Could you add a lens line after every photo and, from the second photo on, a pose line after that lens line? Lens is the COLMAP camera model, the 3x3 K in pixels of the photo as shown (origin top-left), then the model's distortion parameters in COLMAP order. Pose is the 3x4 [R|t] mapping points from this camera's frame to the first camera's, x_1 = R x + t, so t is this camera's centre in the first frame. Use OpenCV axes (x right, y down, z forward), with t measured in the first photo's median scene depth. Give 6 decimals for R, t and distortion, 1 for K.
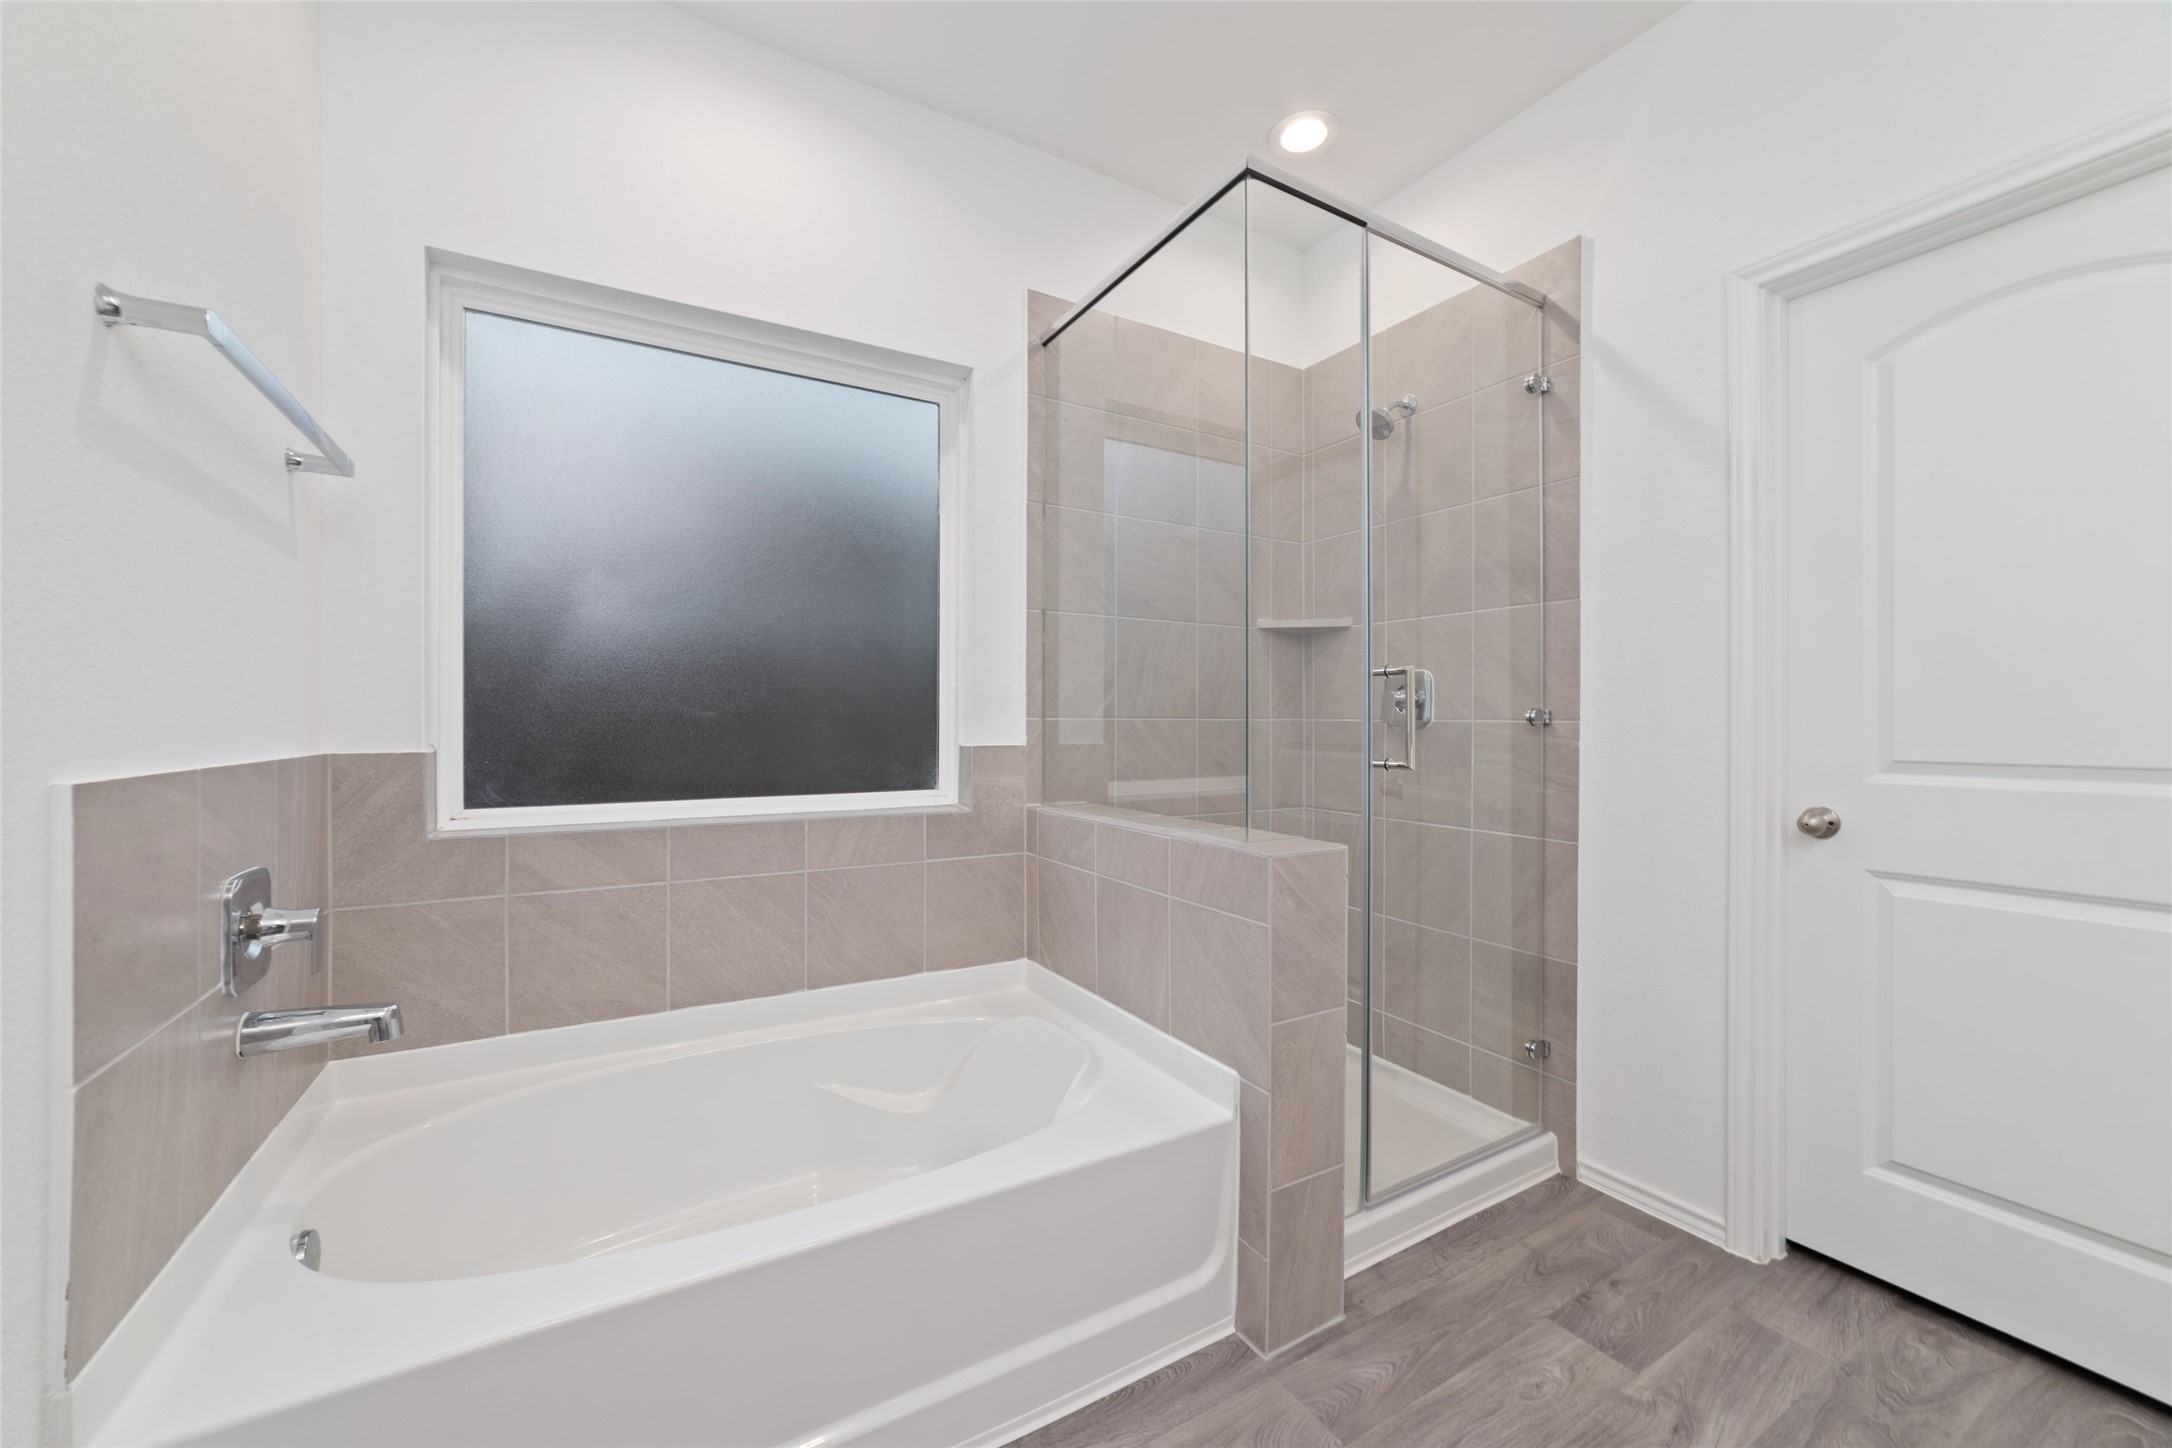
lens RADIAL K [[837.9, 0, 1092.5], [0, 837.9, 719.4], [0, 0, 1]] dist [-0.022243, 0.006827]
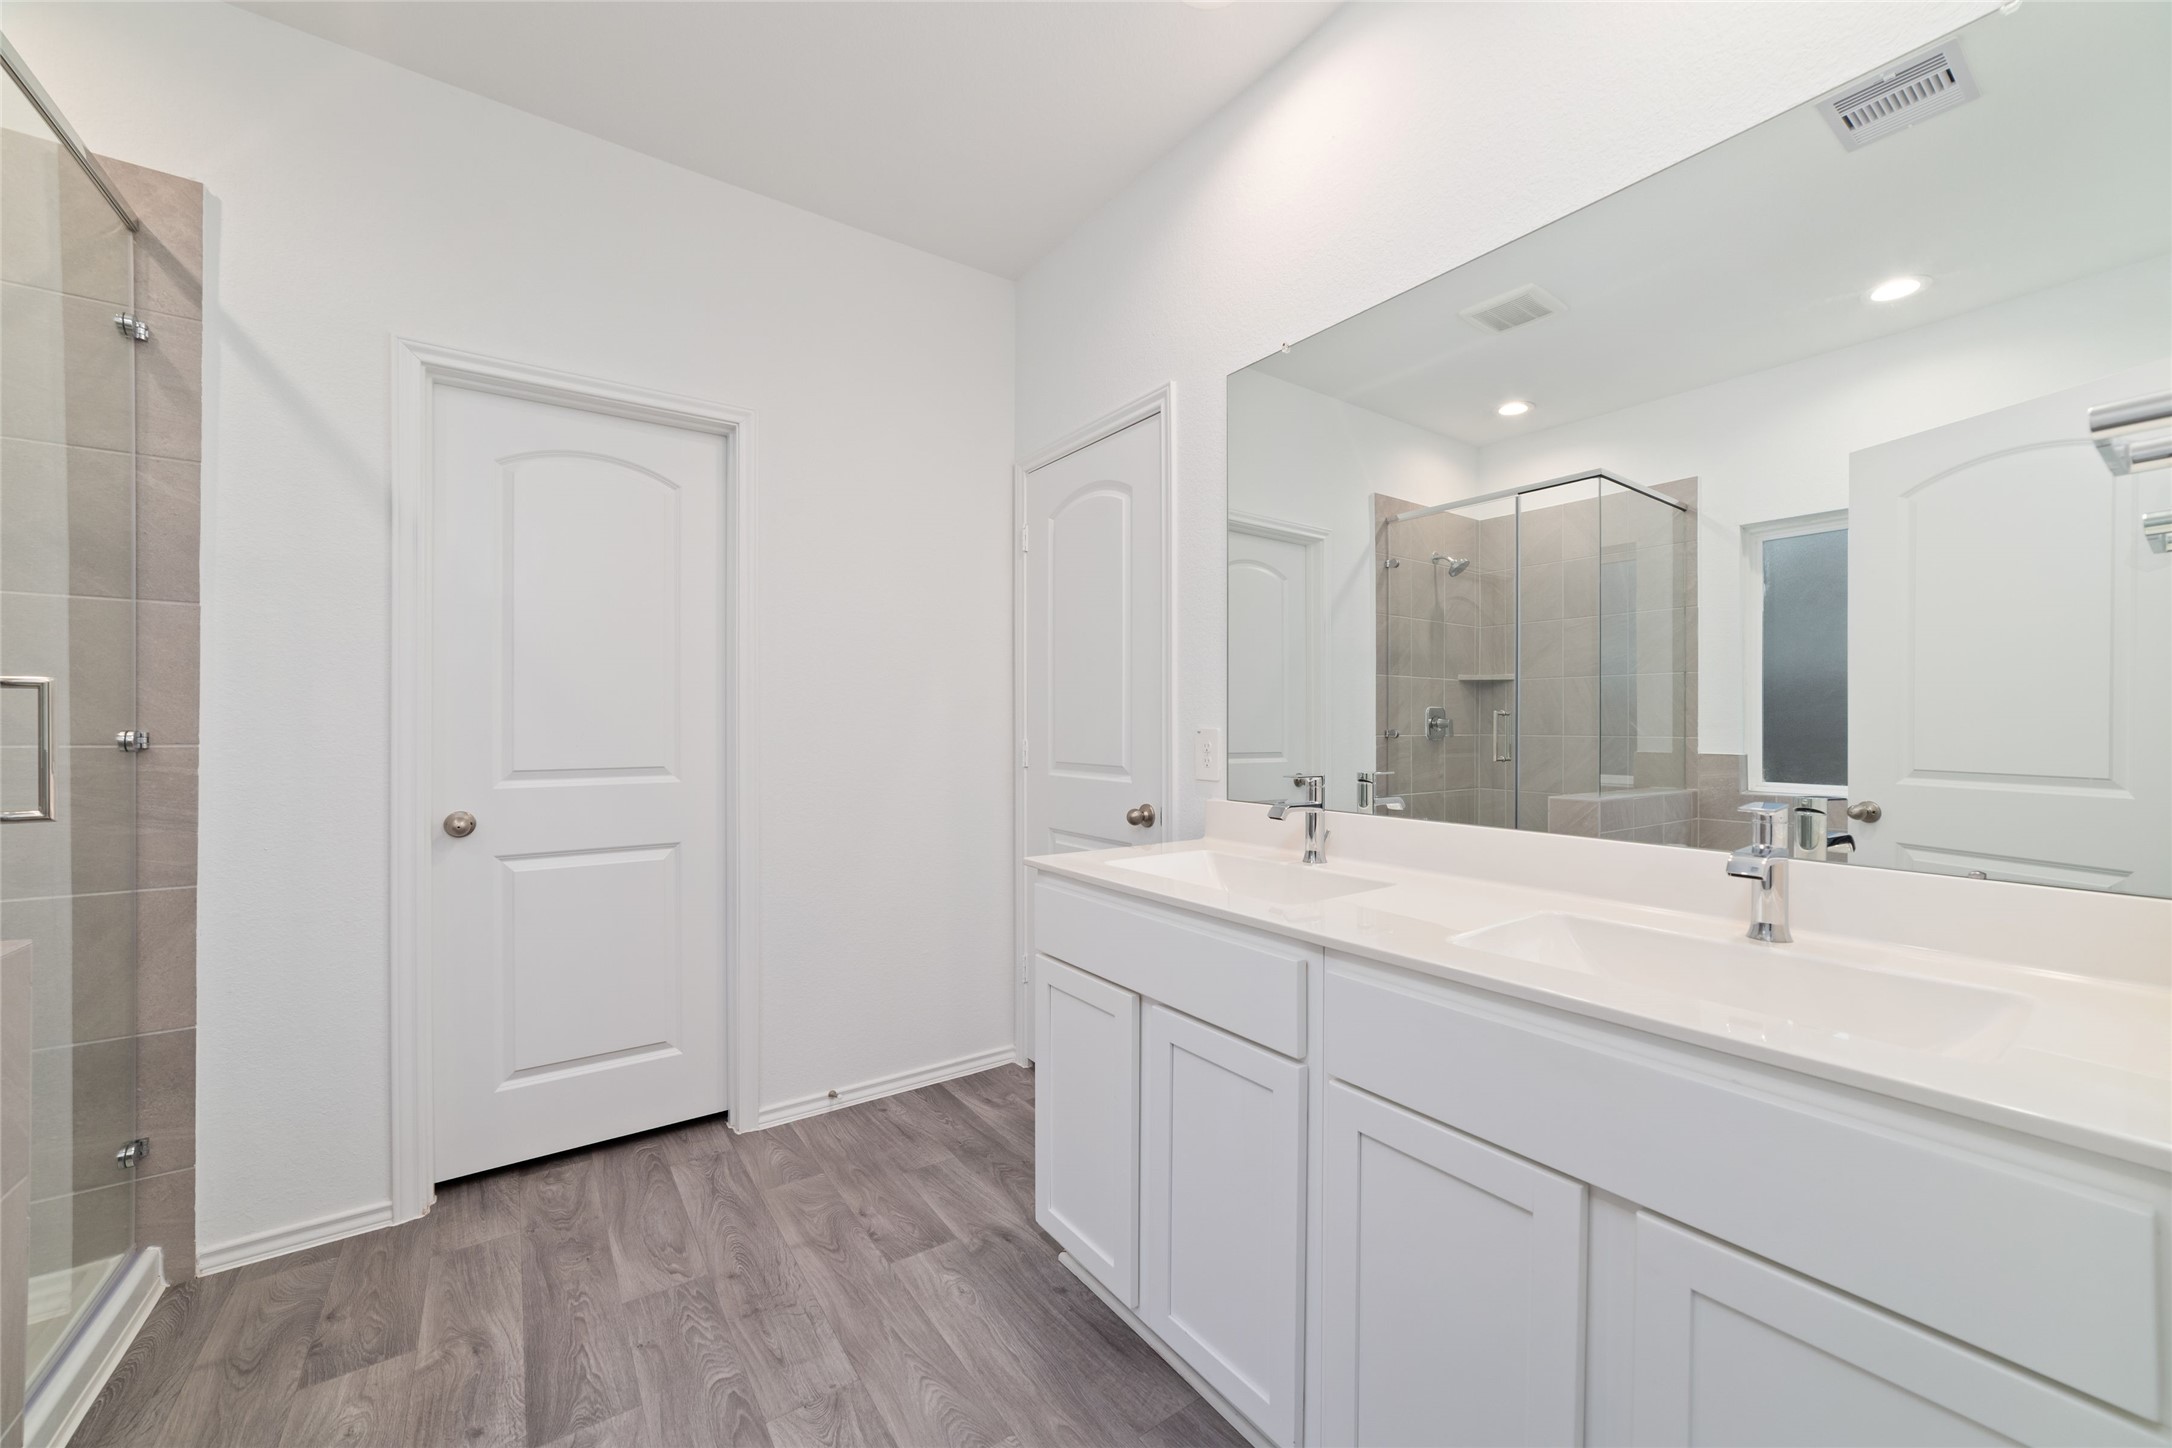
lens RADIAL K [[830.3, 0, 1090.2], [0, 830.3, 720.6], [0, 0, 1]] dist [-0.021284, 0.007871]
pose [[-0.081561, 0.004976, 0.996656, -0.396674], [-0.001372, 0.999986, -0.005105, -0.023699], [-0.996667, -0.001784, -0.081553, 0.167460]]
